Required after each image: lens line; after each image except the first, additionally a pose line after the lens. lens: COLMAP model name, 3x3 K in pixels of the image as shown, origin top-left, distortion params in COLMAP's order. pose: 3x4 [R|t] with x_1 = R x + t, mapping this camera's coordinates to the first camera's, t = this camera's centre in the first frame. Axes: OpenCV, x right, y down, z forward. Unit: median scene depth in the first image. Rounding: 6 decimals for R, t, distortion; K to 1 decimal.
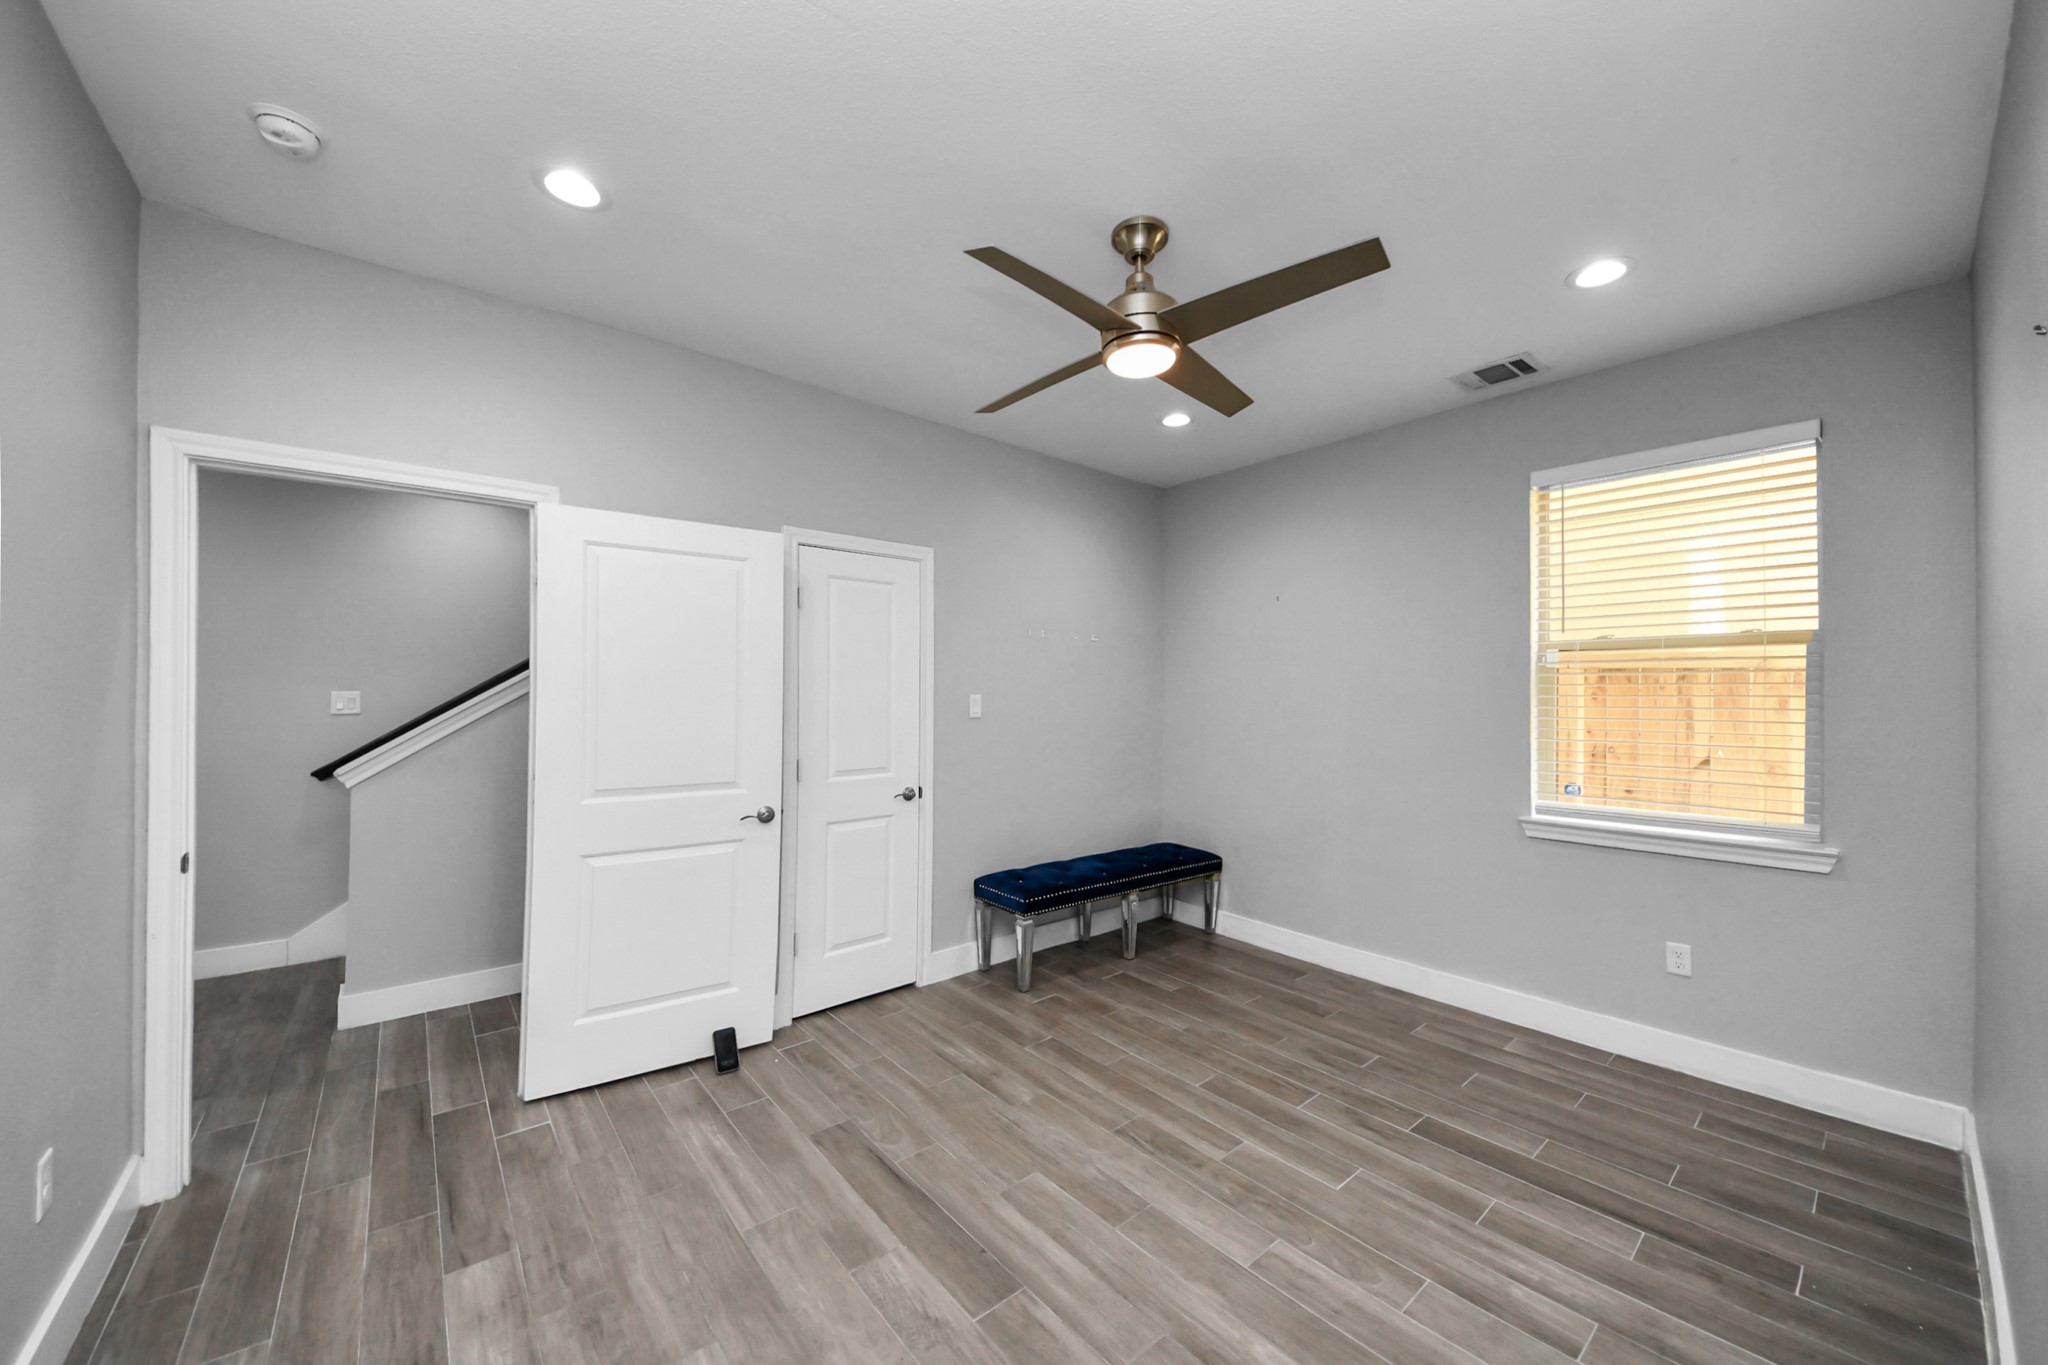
lens RADIAL K [[749.1, 0, 1024.0], [0, 749.1, 682.5], [0, 0, 1]] dist [0.021739, -0.022625]
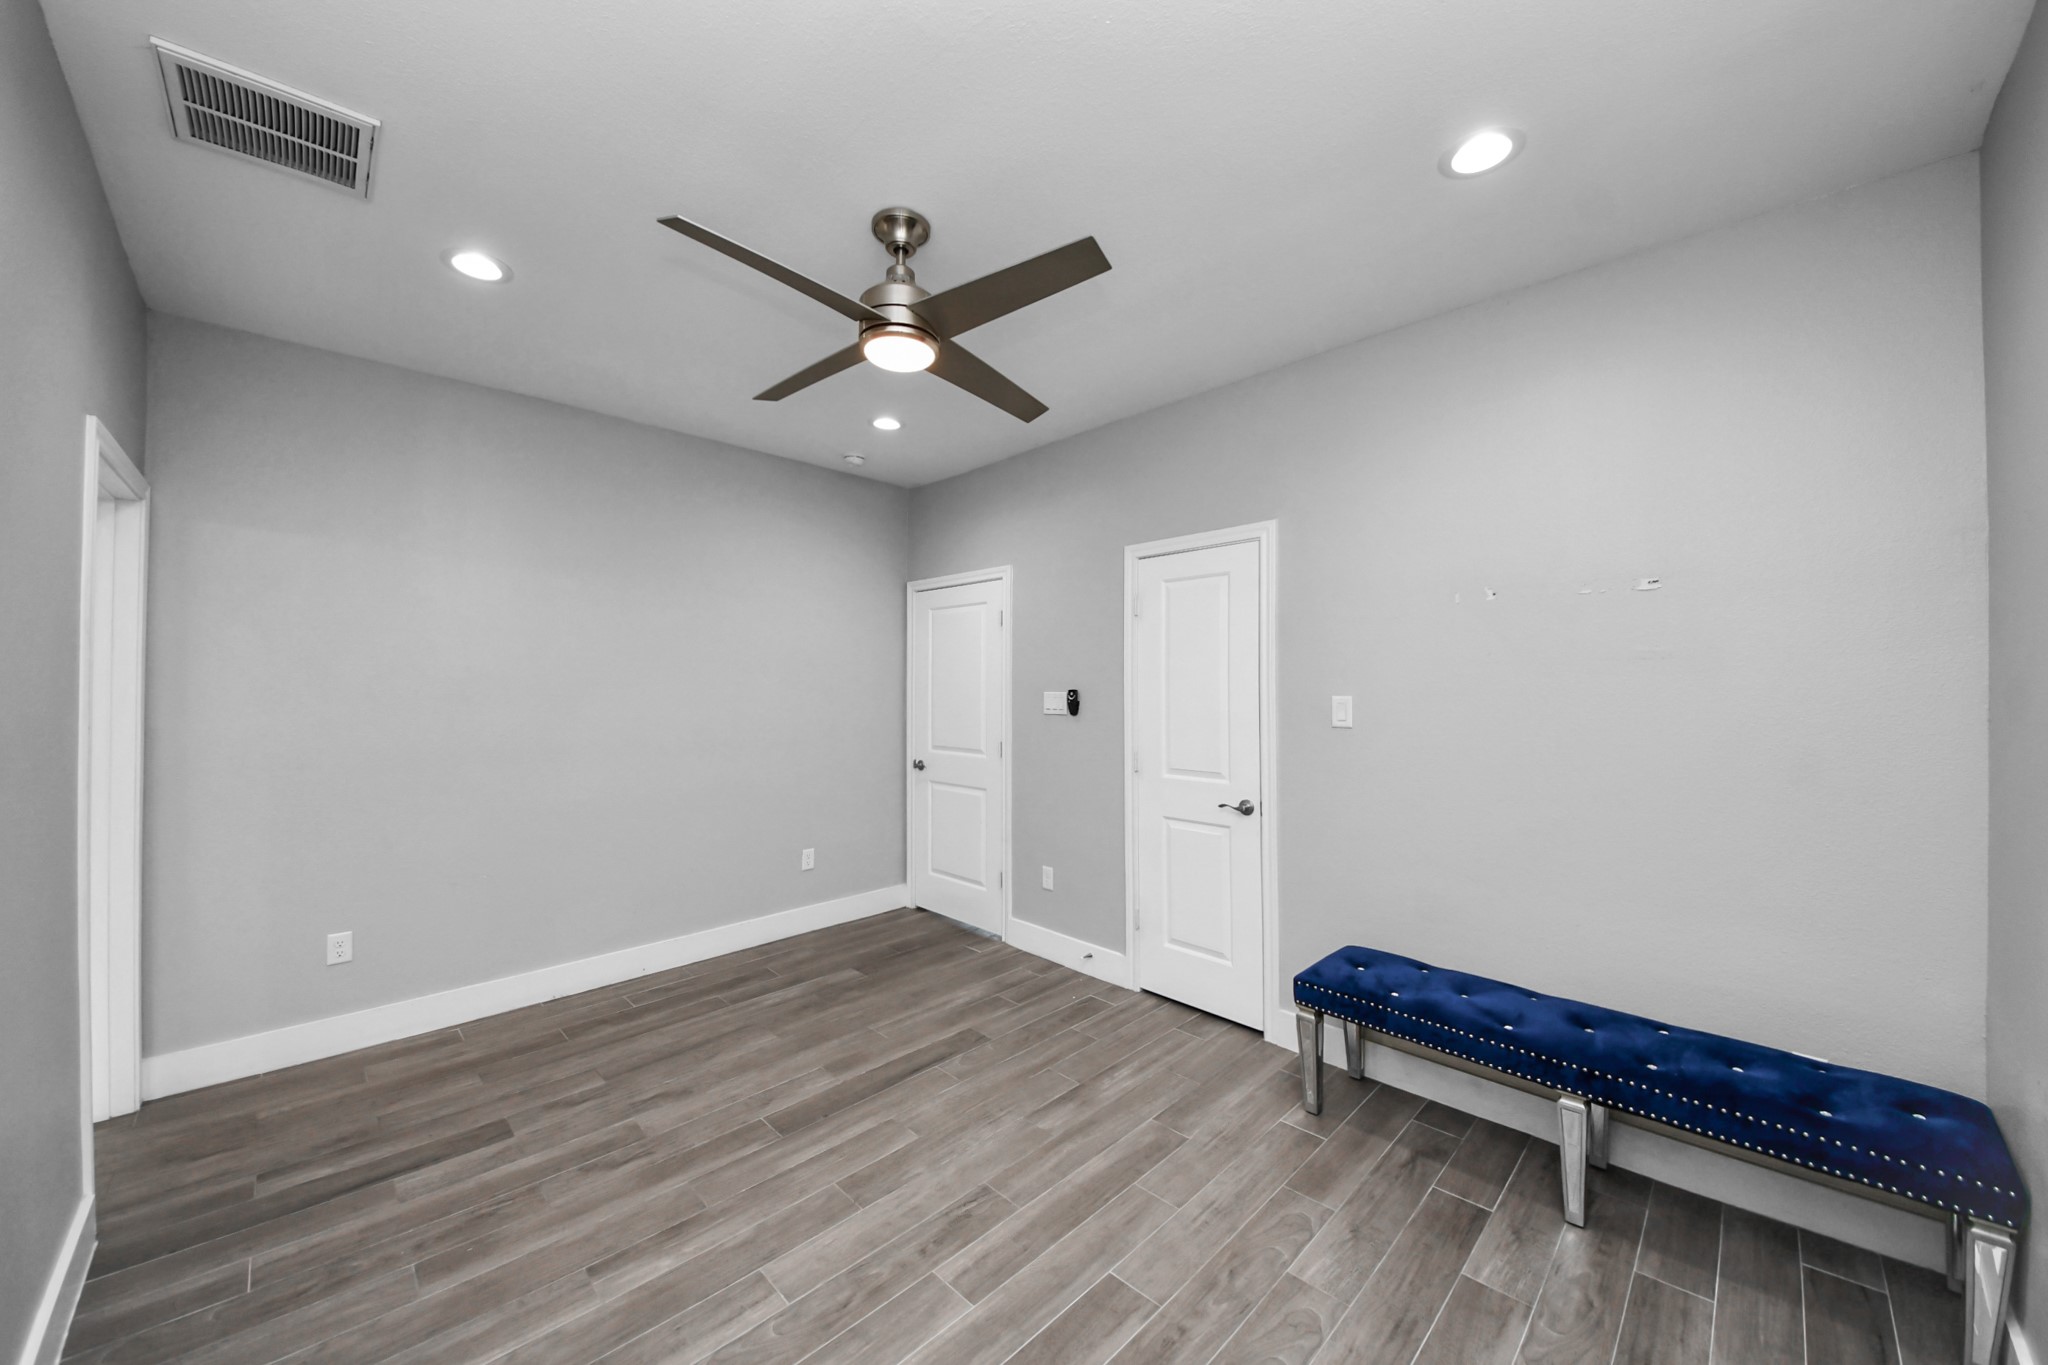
lens RADIAL K [[753.1, 0, 1023.4], [0, 753.1, 666.2], [0, 0, 1]] dist [0.024712, -0.018282]
pose [[0.089861, -0.015062, -0.995840, 1.046613], [0.008164, 0.999863, -0.014387, -0.009037], [0.995921, -0.006837, 0.089971, 0.981313]]
